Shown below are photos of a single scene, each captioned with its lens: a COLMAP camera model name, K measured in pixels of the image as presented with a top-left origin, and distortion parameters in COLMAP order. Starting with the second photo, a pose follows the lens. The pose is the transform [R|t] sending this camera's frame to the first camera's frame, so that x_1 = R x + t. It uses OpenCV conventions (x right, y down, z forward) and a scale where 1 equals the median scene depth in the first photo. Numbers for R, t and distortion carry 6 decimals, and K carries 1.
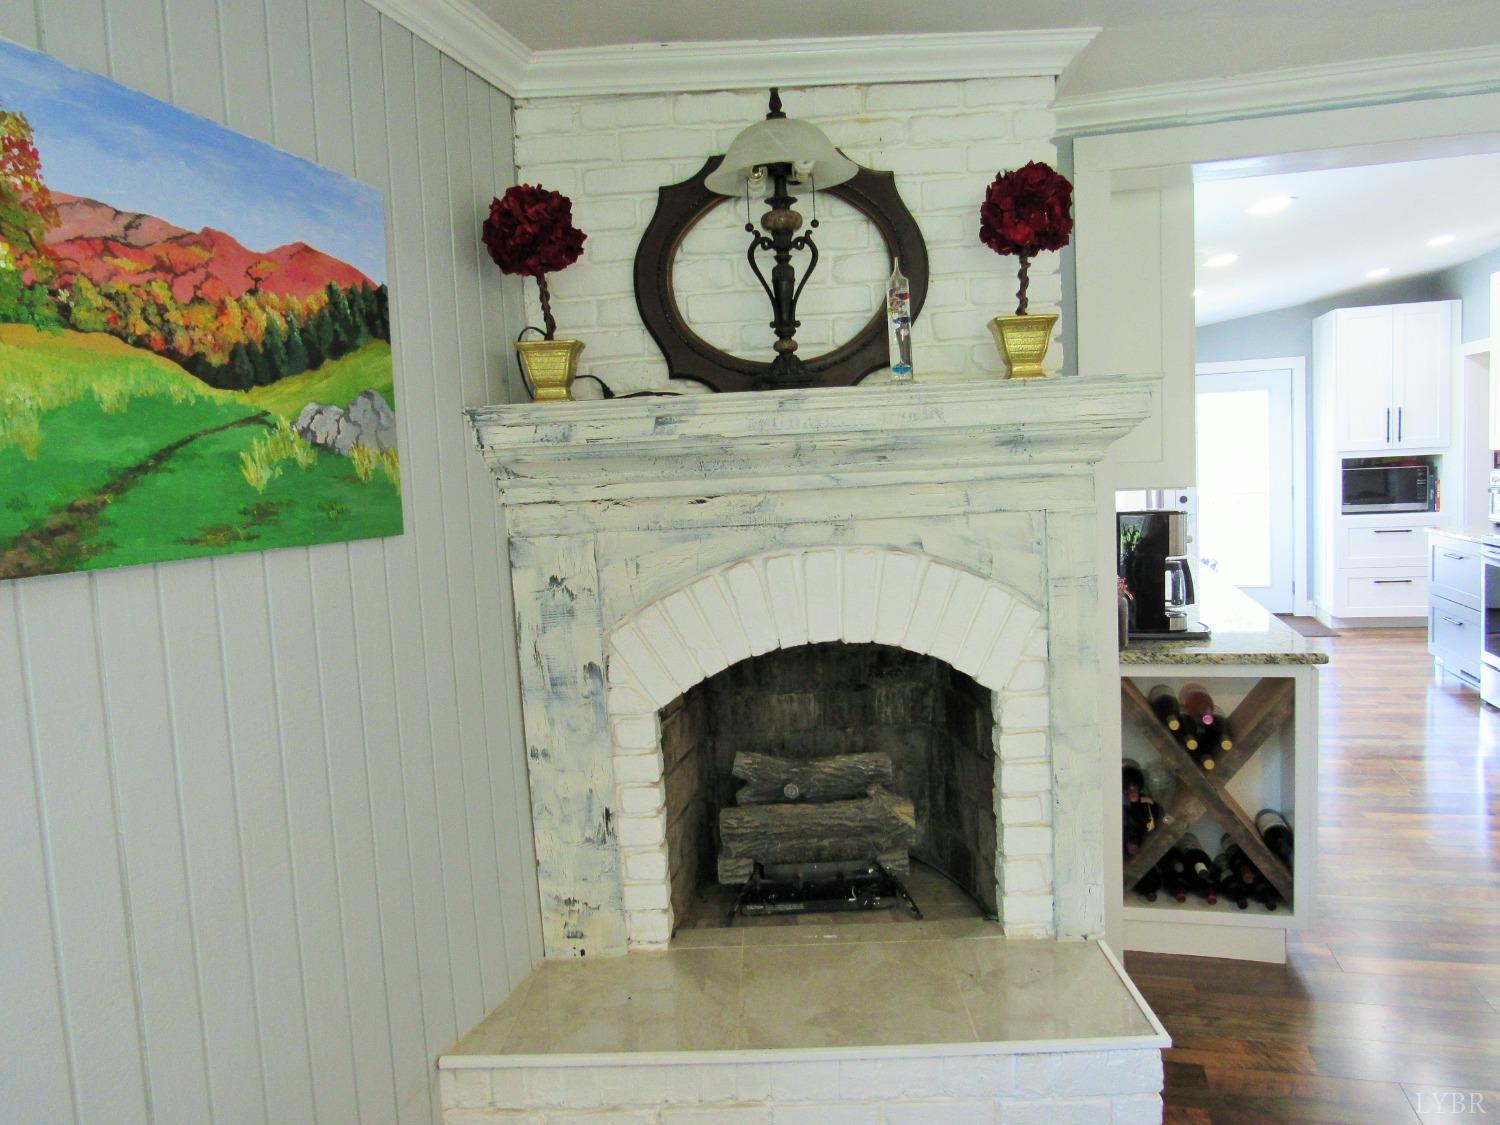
lens RADIAL K [[1066.3, 0, 747.6], [0, 1066.3, 566.4], [0, 0, 1]] dist [-0.026630, 0.001337]
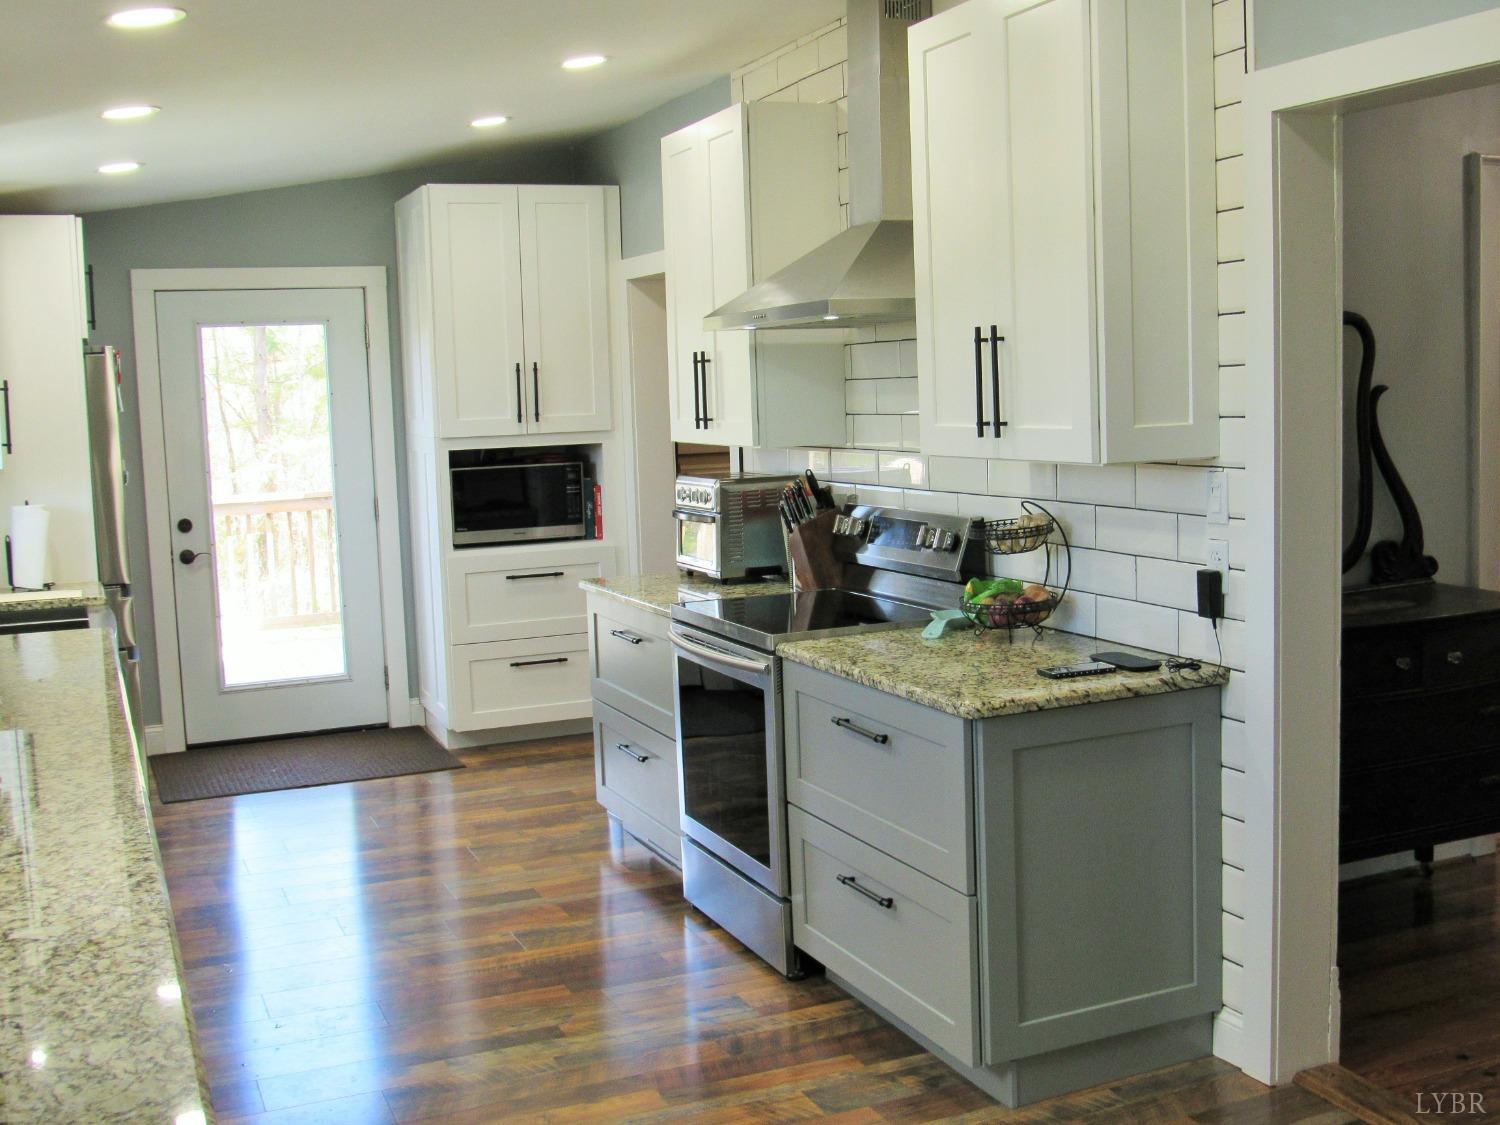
lens RADIAL K [[1649.5, 0, 760.8], [0, 1649.5, 562.2], [0, 0, 1]] dist [-0.078294, 0.000000]
pose [[0.780725, -0.039486, 0.623626, 0.506117], [0.049358, 0.998780, 0.001449, -0.125220], [-0.622923, 0.029650, 0.781721, 0.756317]]
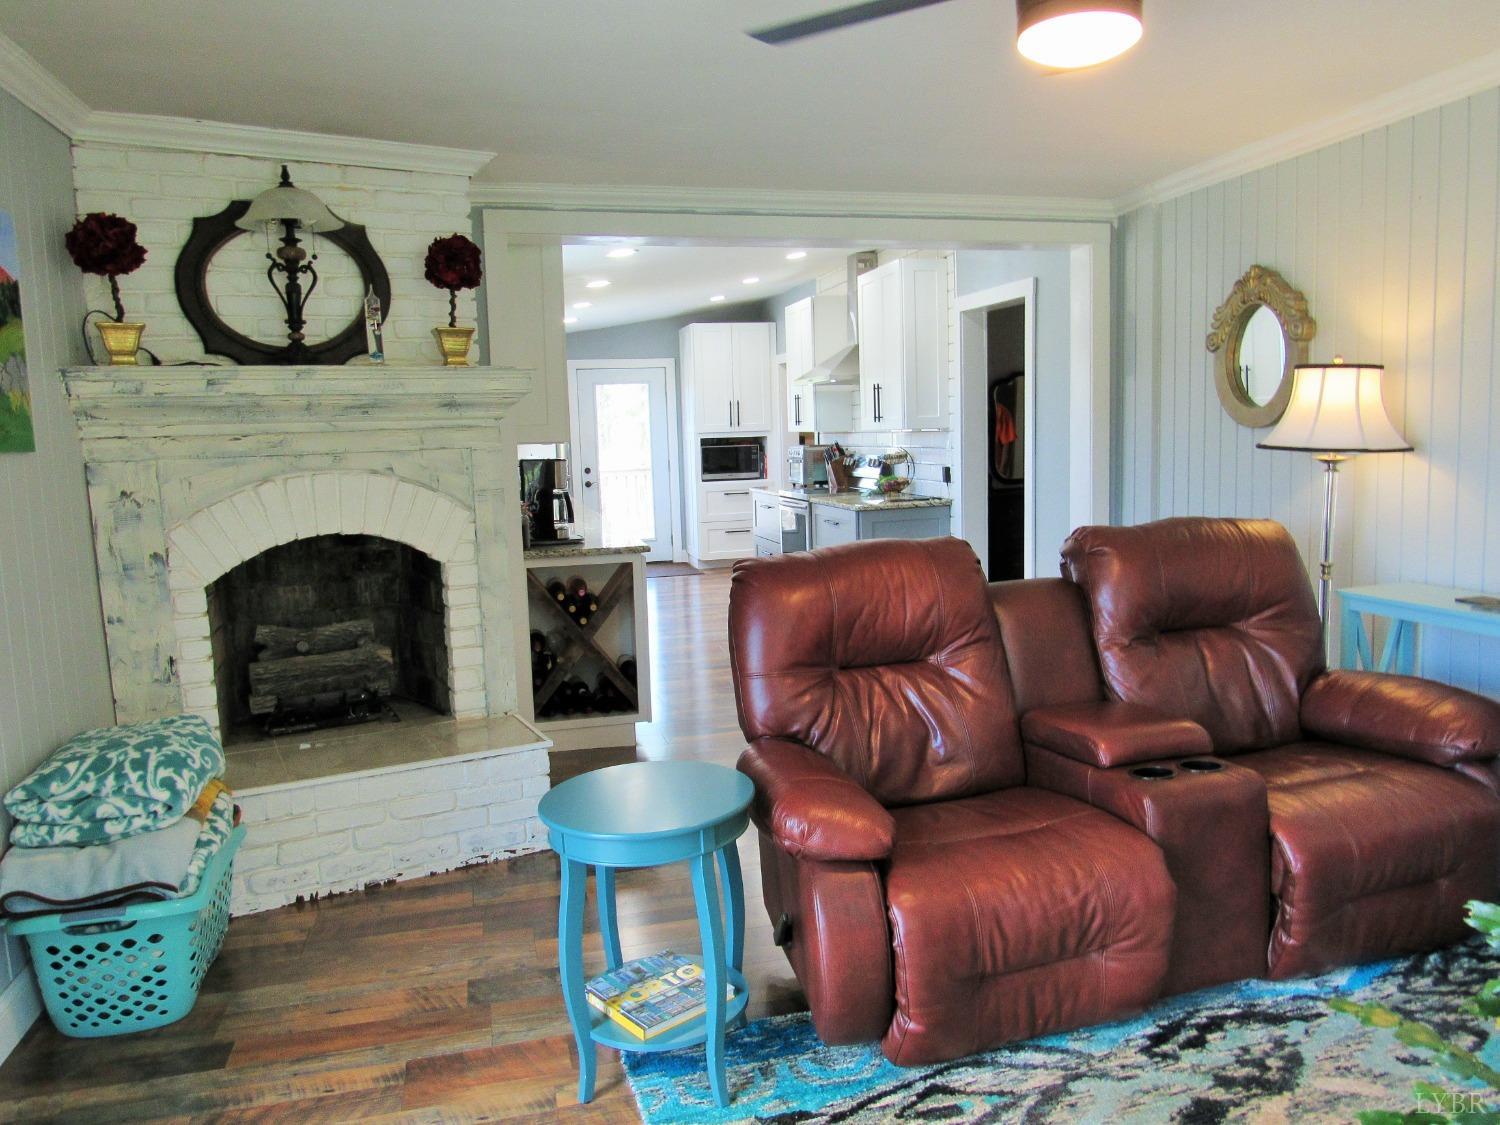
lens RADIAL K [[1066.3, 0, 748.5], [0, 1066.3, 564.2], [0, 0, 1]] dist [-0.026630, 0.001337]
pose [[0.866716, -0.037498, 0.497391, -0.159361], [0.031903, 0.999296, 0.019745, 0.100961], [-0.497781, -0.001245, 0.867302, -0.590889]]
